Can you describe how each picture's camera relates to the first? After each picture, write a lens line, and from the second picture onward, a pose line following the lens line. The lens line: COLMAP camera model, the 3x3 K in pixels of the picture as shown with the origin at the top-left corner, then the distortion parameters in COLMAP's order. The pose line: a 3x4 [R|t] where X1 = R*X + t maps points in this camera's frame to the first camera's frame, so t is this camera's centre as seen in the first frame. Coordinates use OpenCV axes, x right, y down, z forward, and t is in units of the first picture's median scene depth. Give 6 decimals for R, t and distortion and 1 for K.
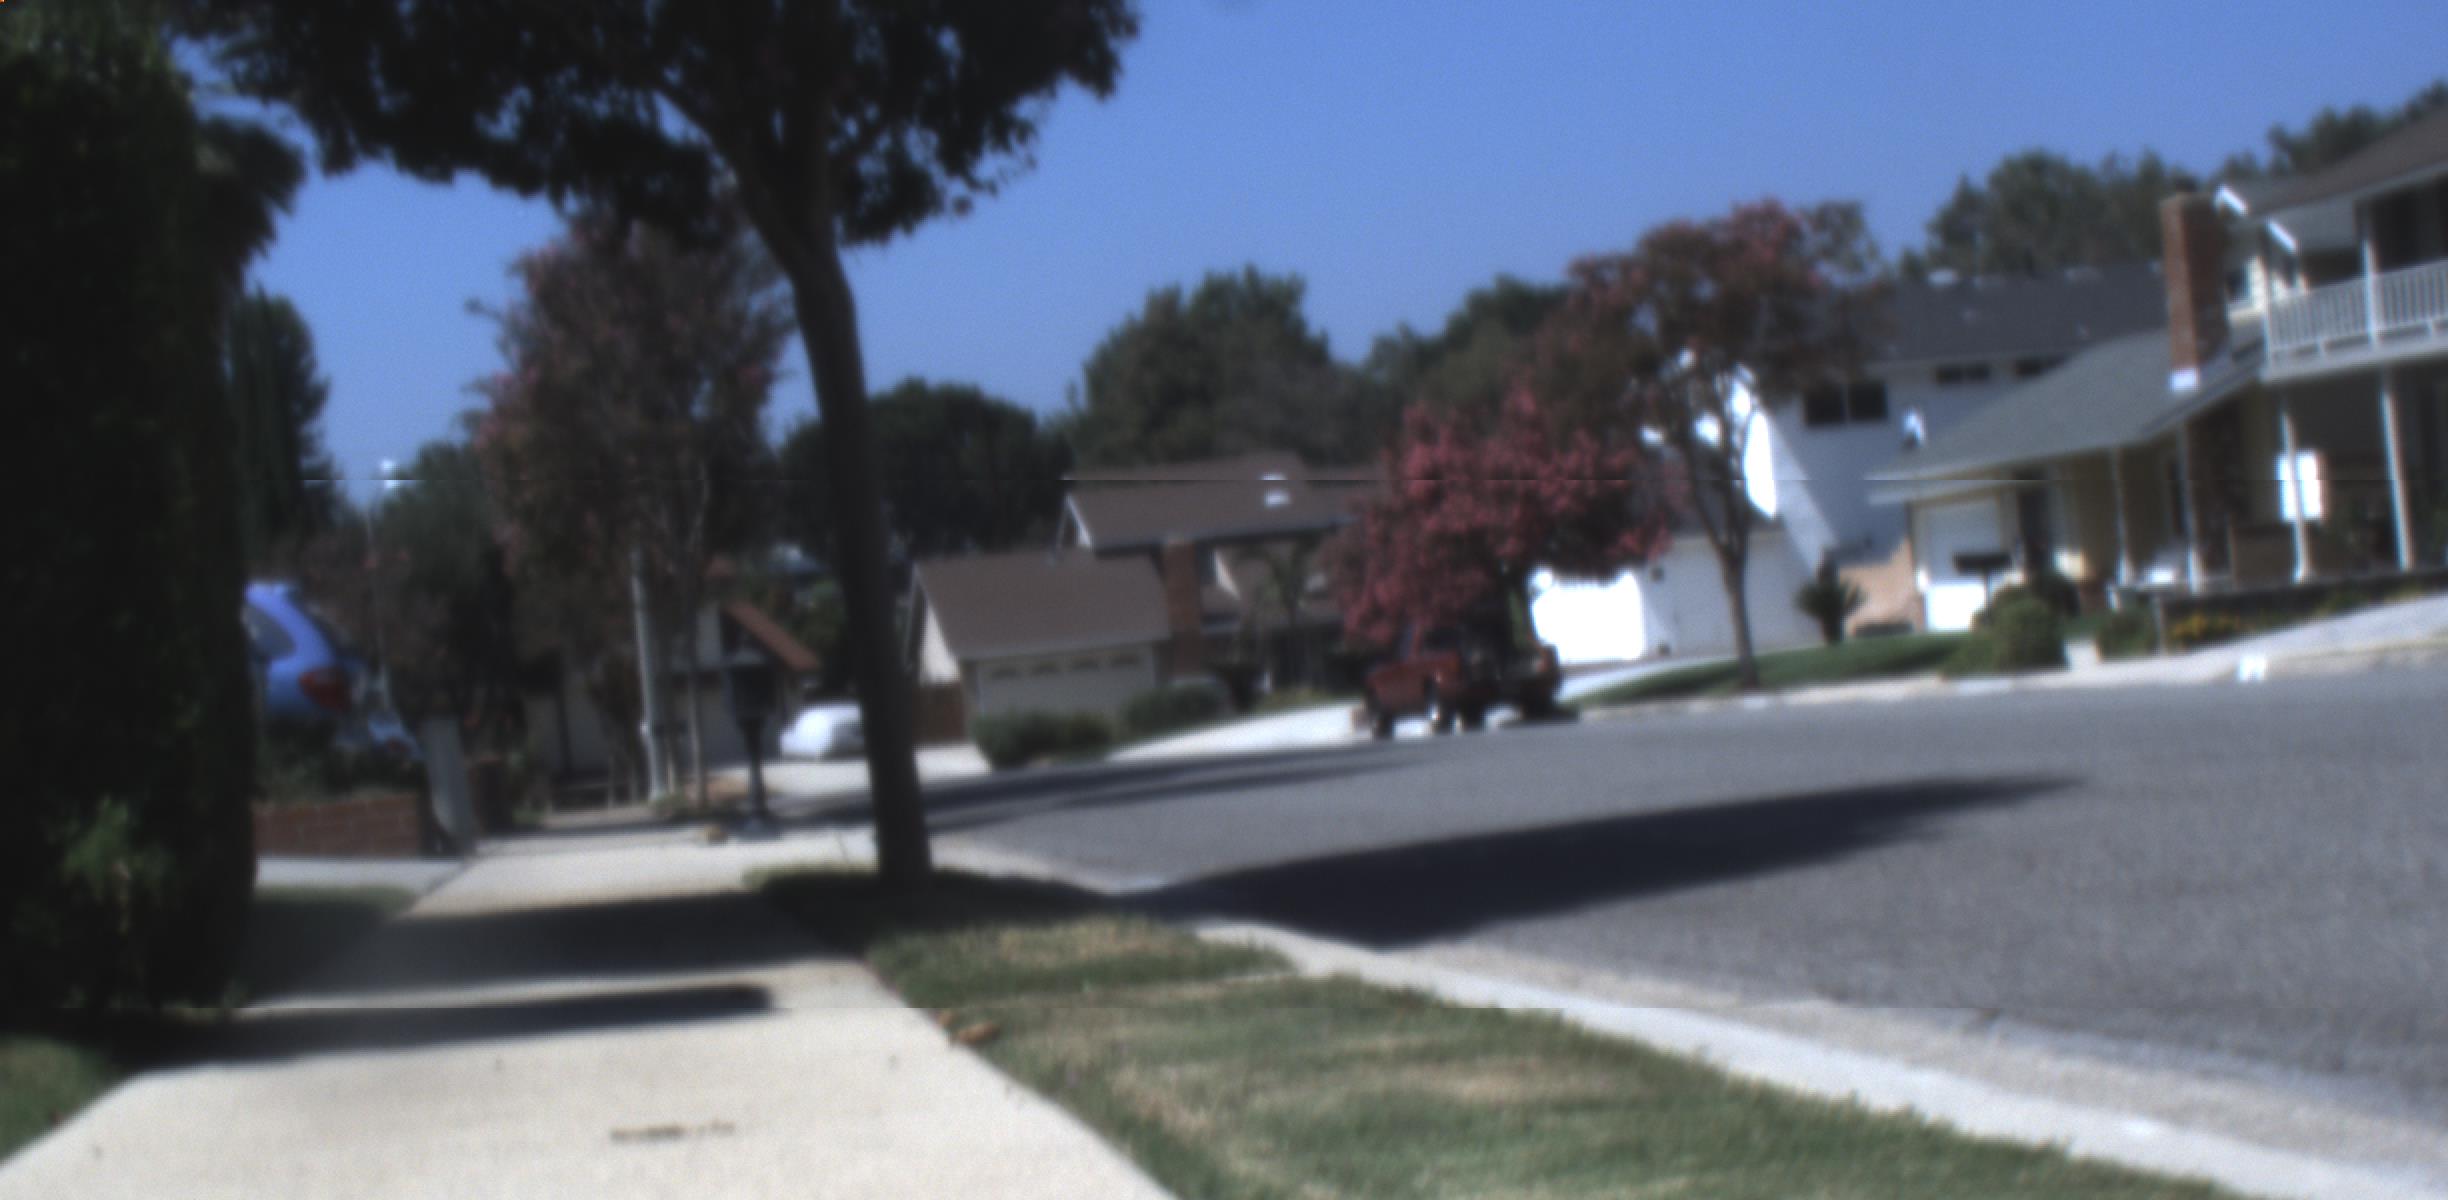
lens RADIAL K [[5836.8, 0, 1190.9], [0, 5836.8, 793.0], [0, 0, 1]] dist [-0.058734, 0.356873]
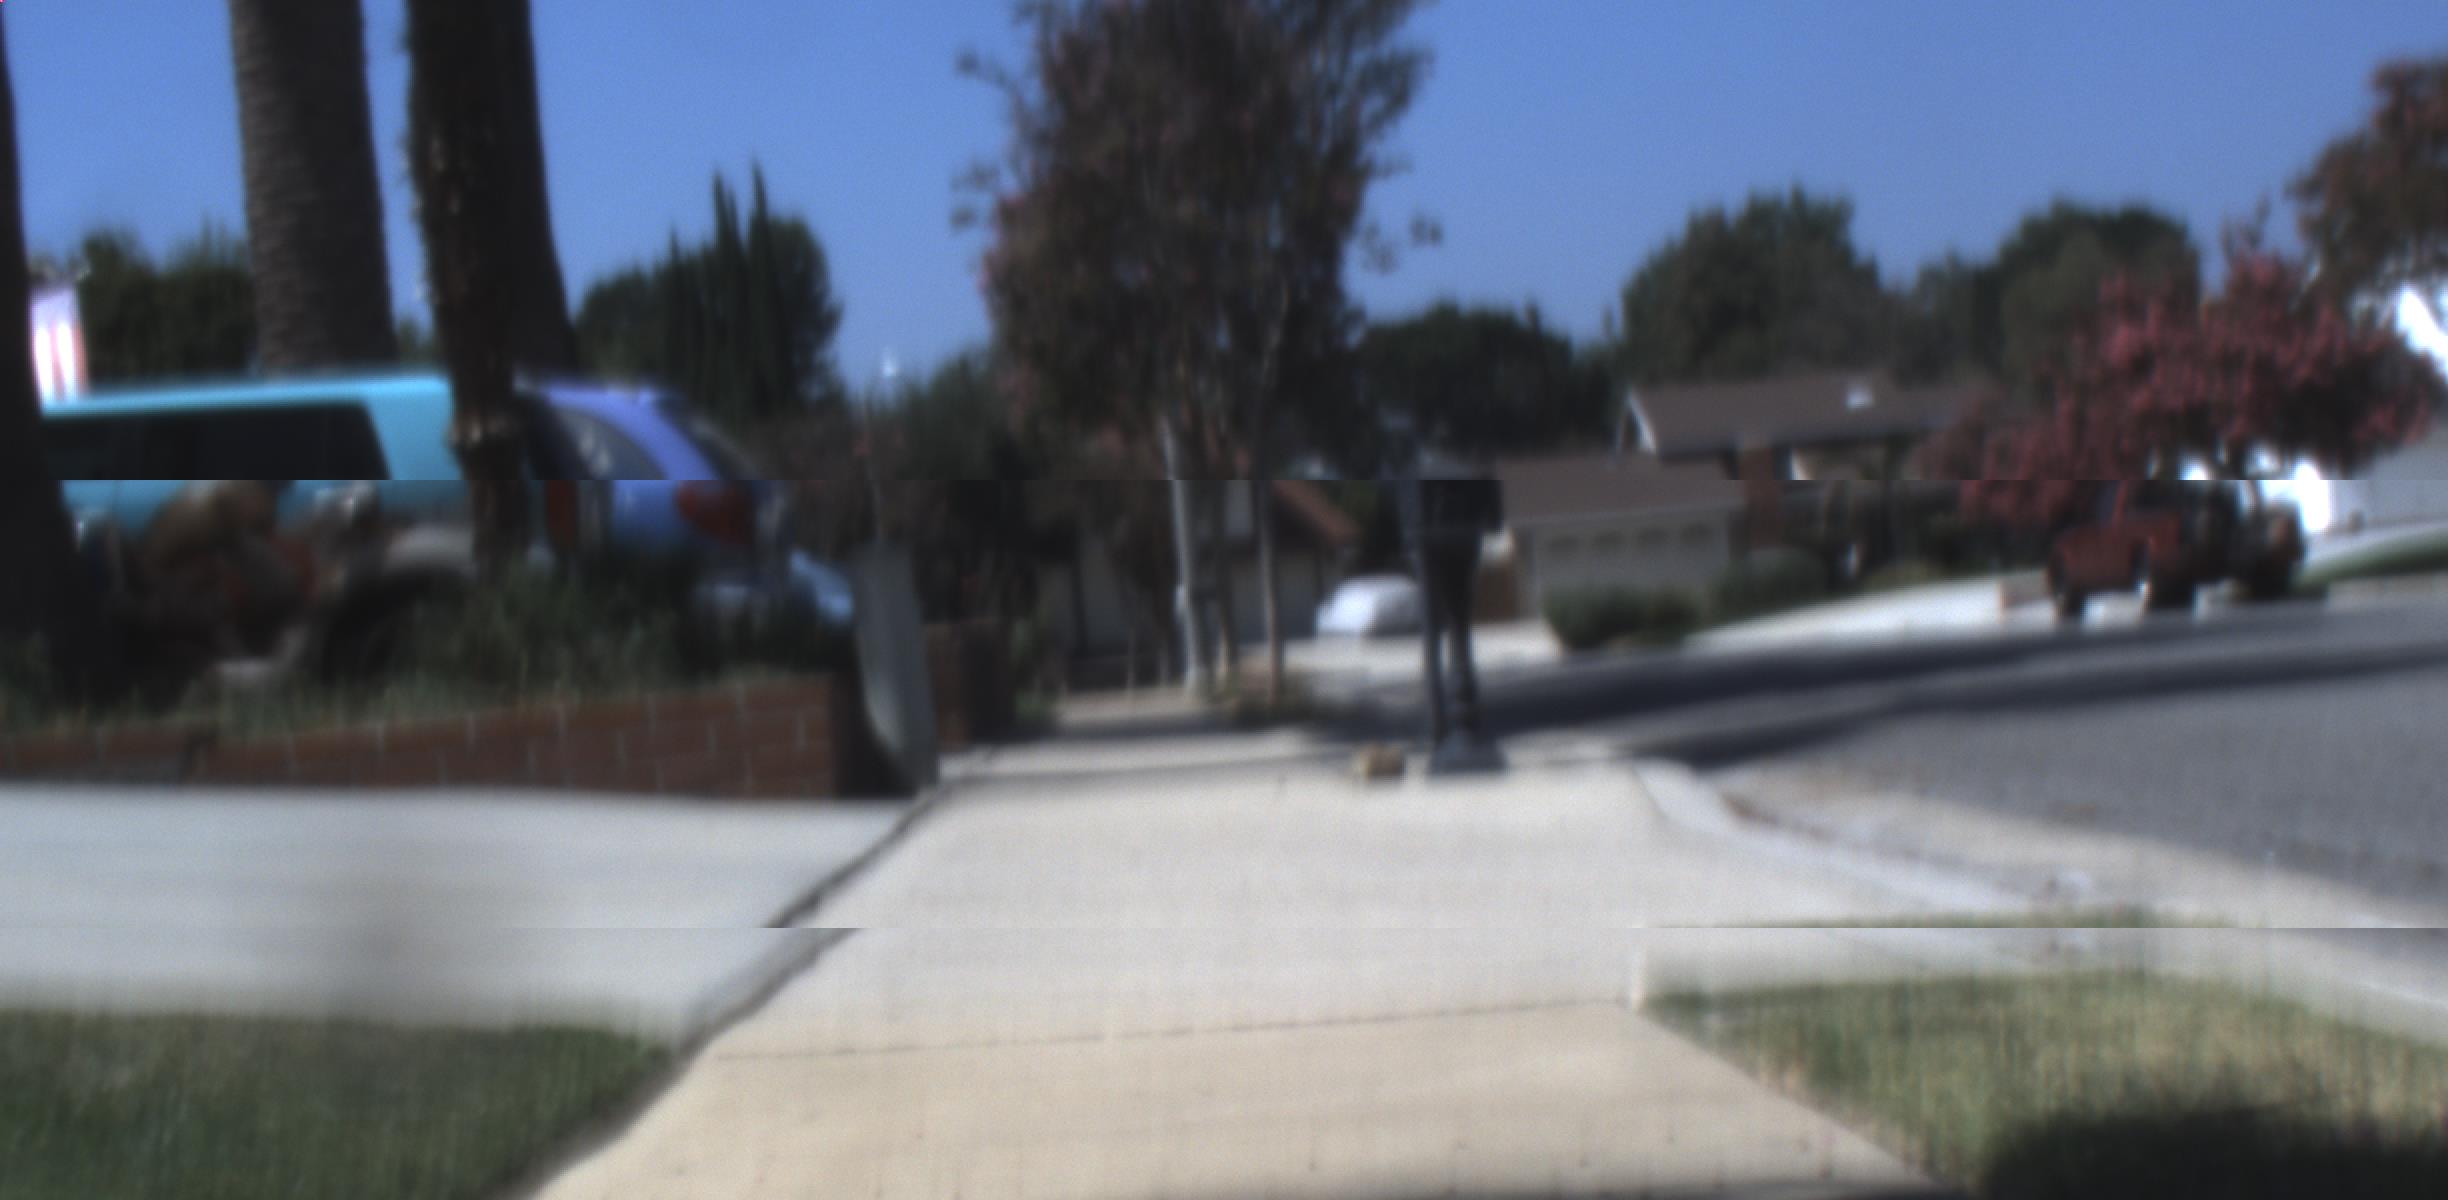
lens RADIAL K [[5836.8, 0, 1190.9], [0, 5836.8, 793.0], [0, 0, 1]] dist [-0.058734, 0.356873]
pose [[0.996126, 0.012911, -0.086982, -0.018089], [-0.011178, 0.999730, 0.020376, -0.000286], [0.087222, -0.019325, 0.996001, 0.161804]]
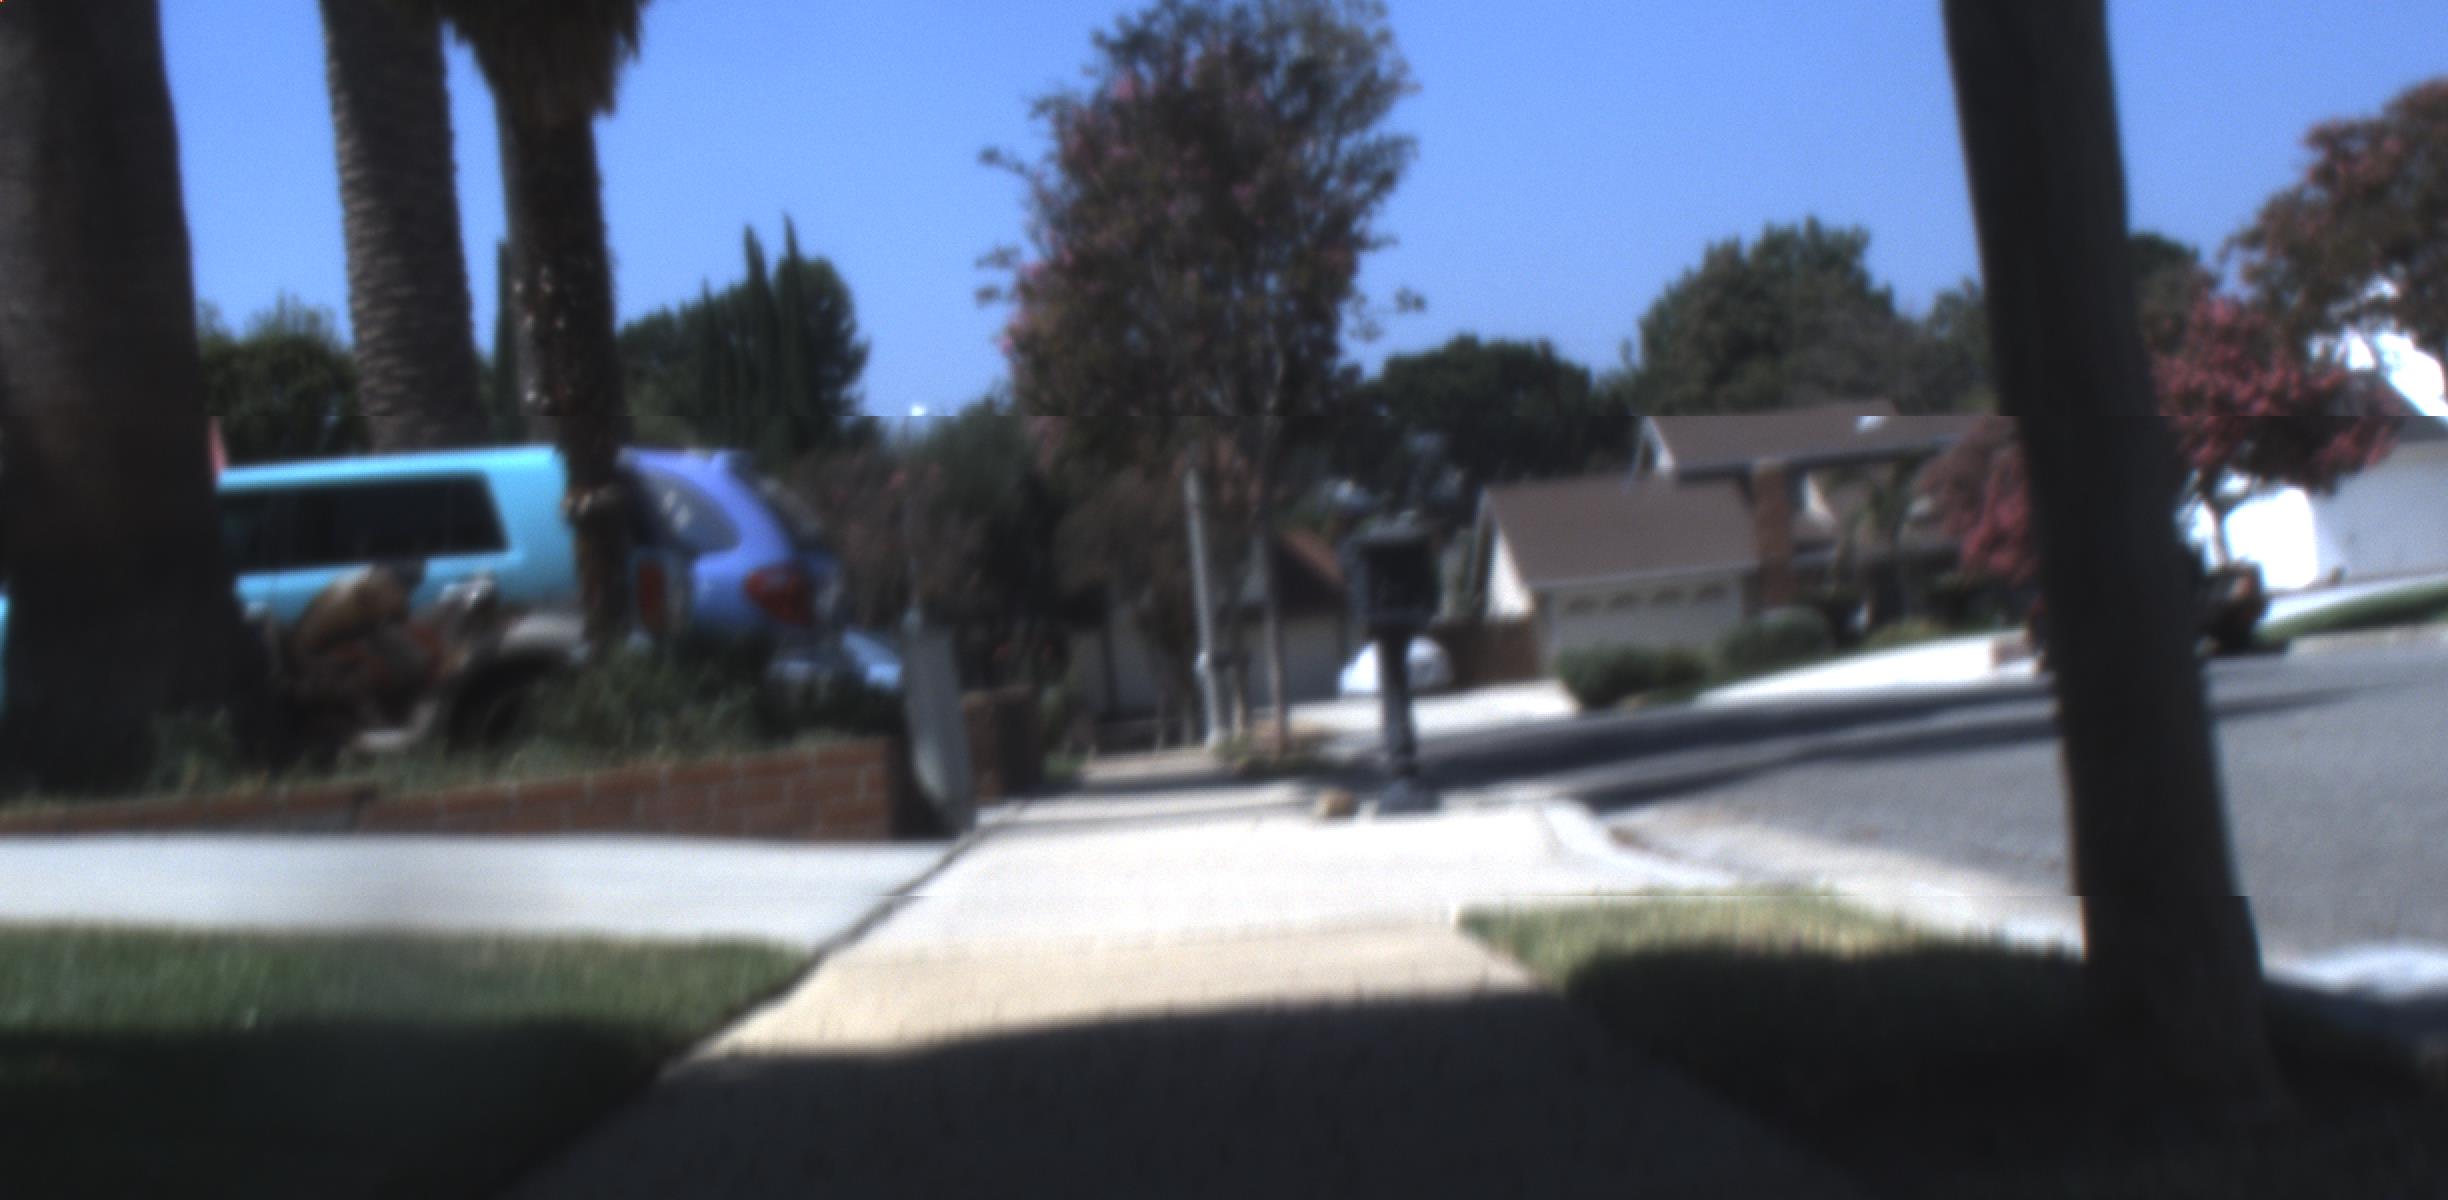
lens RADIAL K [[5836.8, 0, 1190.9], [0, 5836.8, 793.0], [0, 0, 1]] dist [-0.058734, 0.356873]
pose [[0.995660, 0.002444, -0.093030, -0.012864], [-0.001517, 0.999948, 0.010040, -0.000252], [0.093050, -0.009855, 0.995613, 0.121194]]
